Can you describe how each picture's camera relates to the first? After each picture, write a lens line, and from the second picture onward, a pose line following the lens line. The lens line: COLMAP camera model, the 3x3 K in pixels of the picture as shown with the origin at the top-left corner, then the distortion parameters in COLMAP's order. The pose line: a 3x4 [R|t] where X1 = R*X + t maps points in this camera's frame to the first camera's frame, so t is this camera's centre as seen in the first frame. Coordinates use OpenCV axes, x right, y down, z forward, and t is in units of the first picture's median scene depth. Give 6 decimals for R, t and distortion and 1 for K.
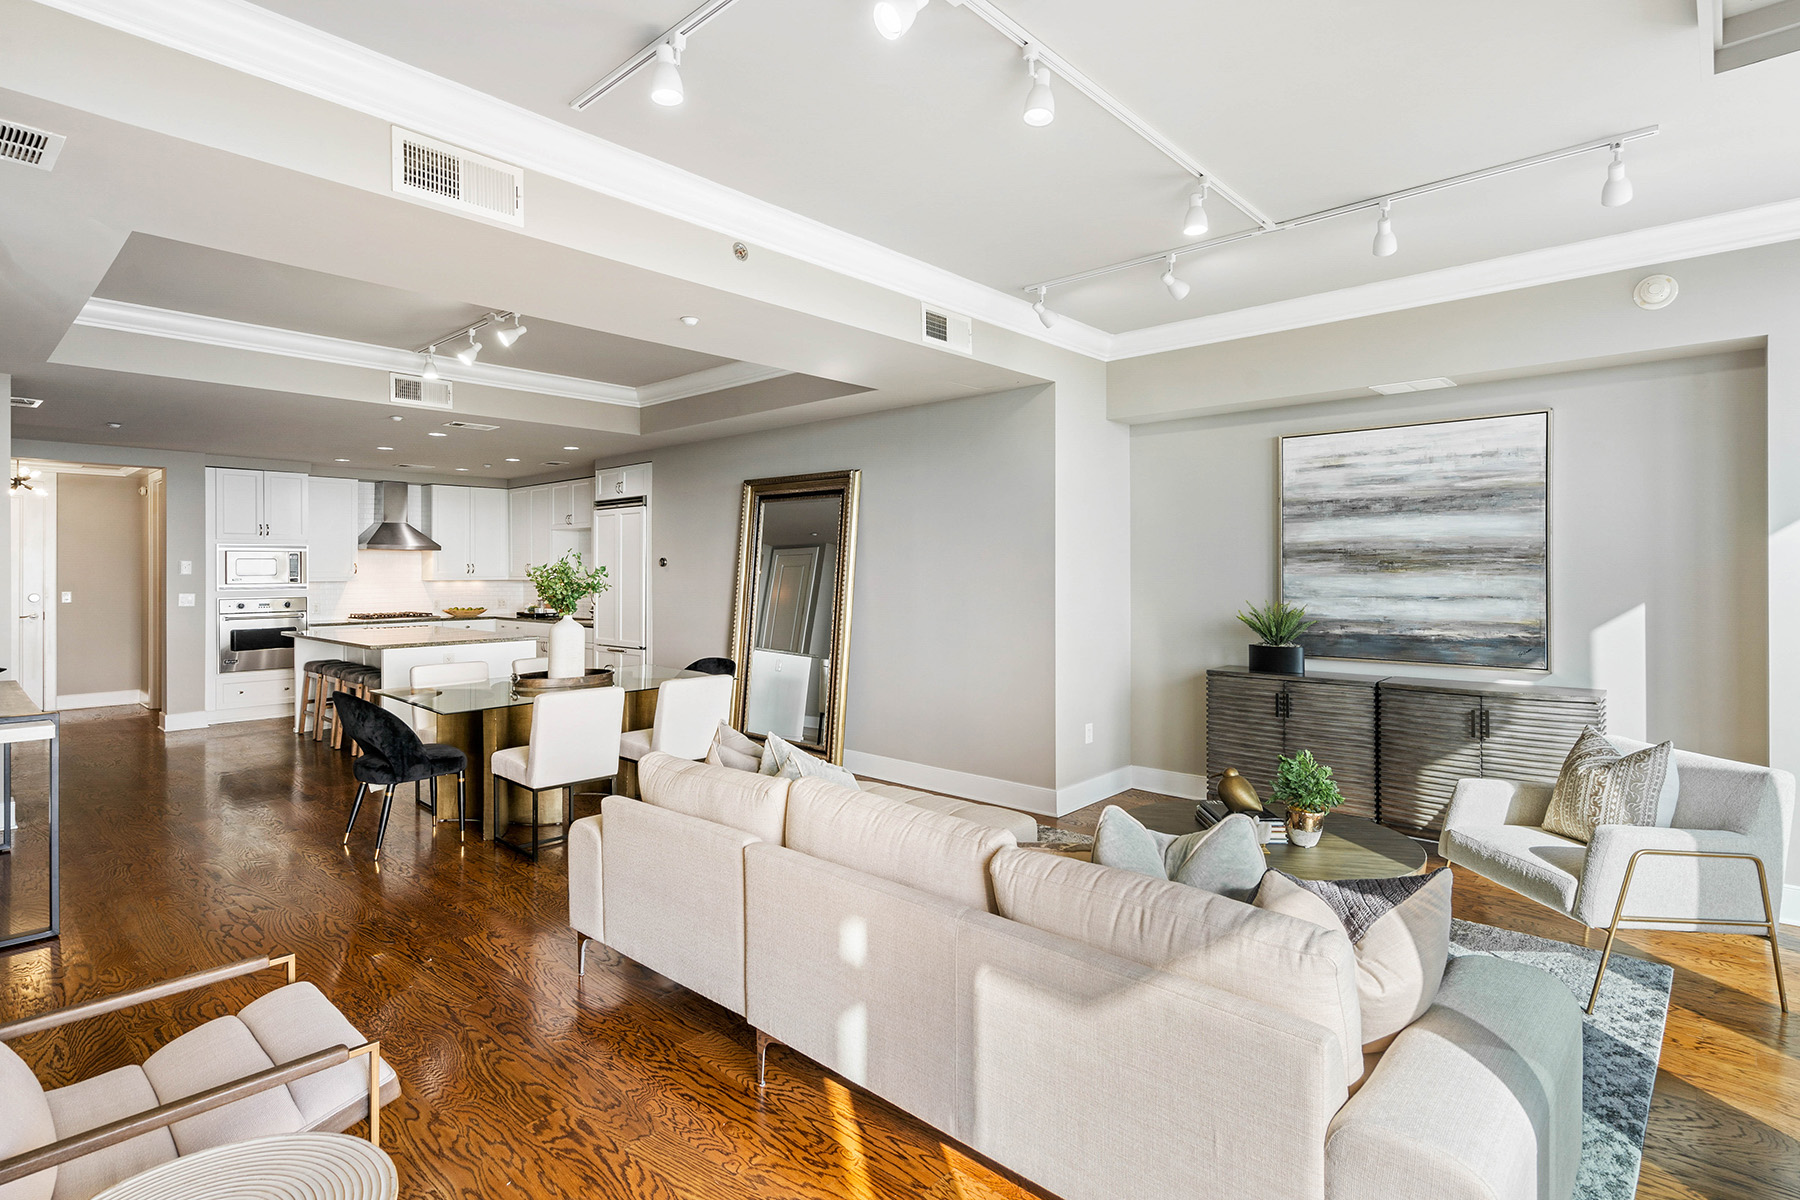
lens RADIAL K [[907.5, 0, 896.5], [0, 907.5, 568.2], [0, 0, 1]] dist [0.003045, 0.000740]
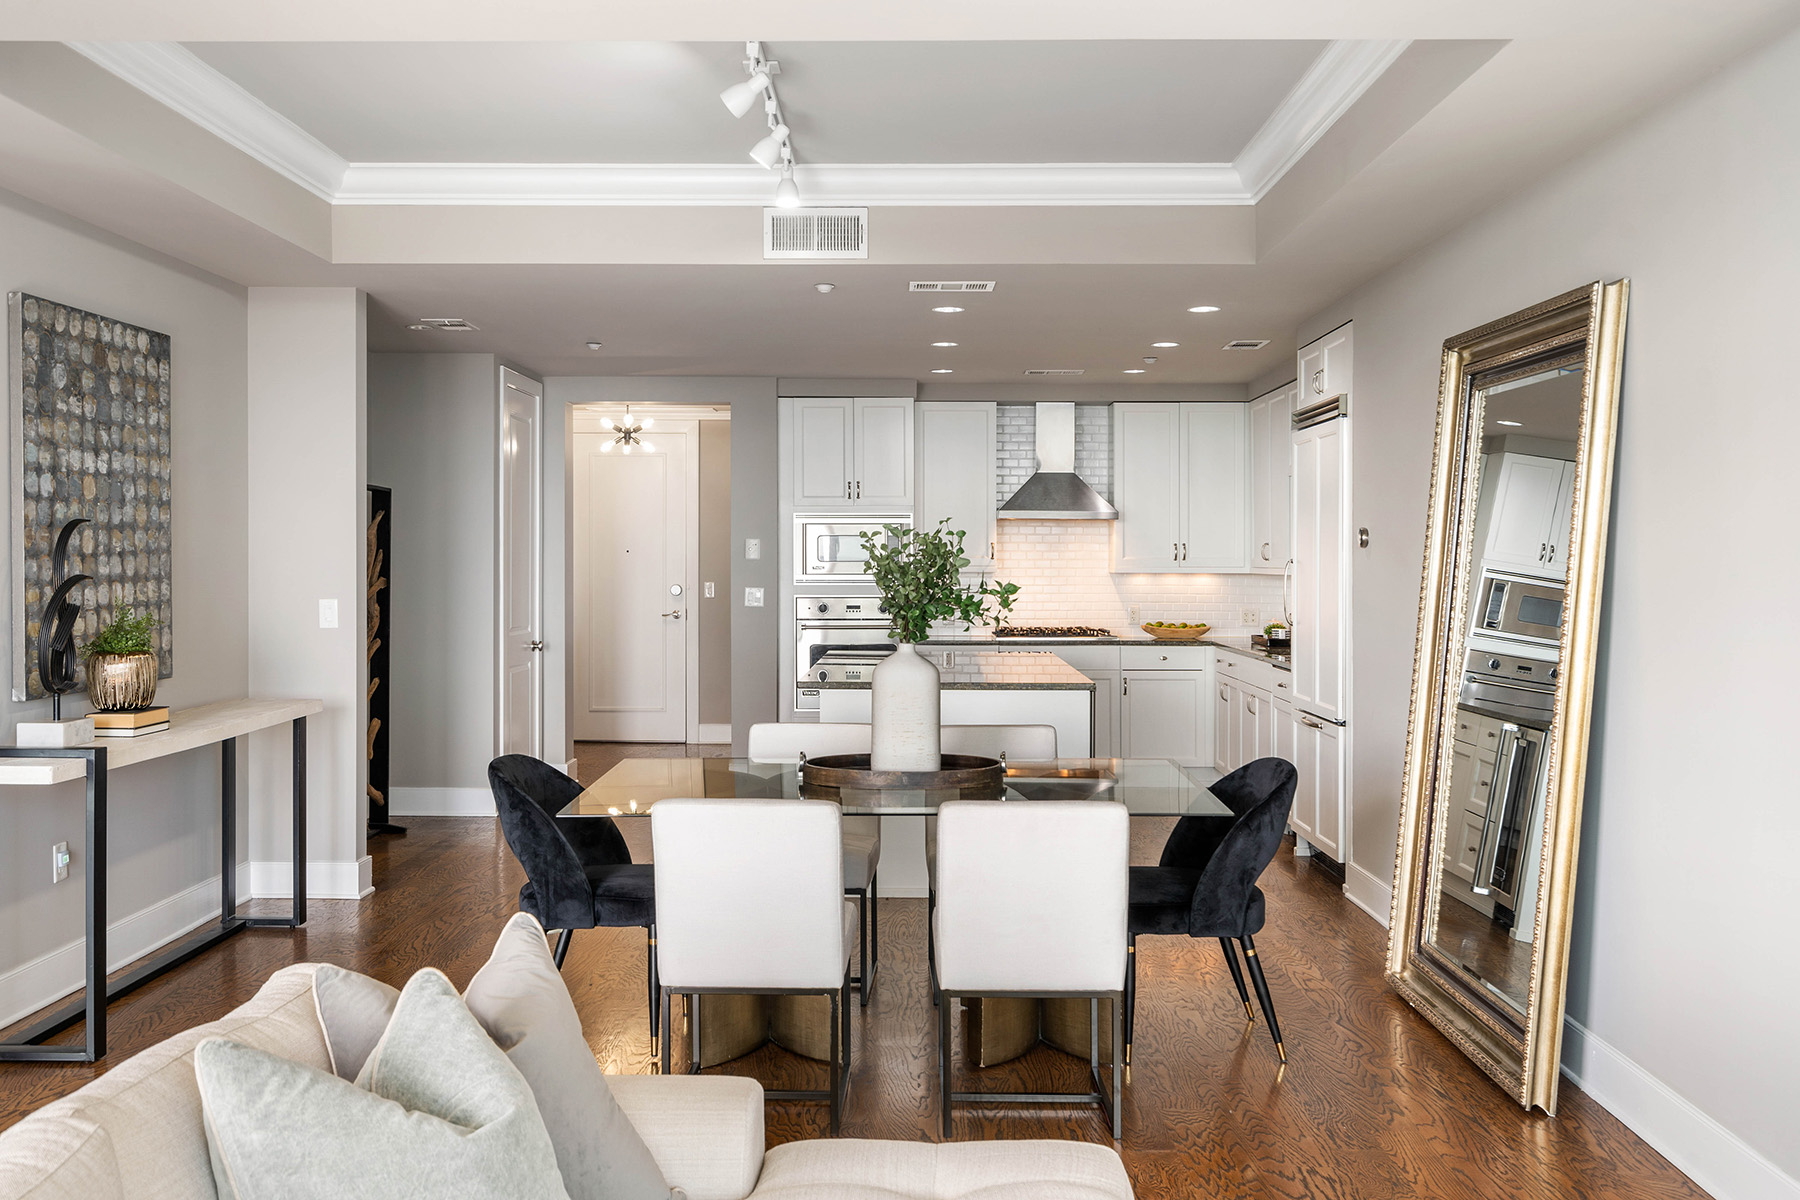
lens RADIAL K [[1645.4, 0, 898.5], [0, 1645.4, 544.3], [0, 0, 1]] dist [0.007318, 0.000641]
pose [[0.669487, -0.001383, -0.742823, 0.191179], [-0.003667, 0.999980, -0.005168, 0.001852], [0.742815, 0.006184, 0.669468, 0.255997]]
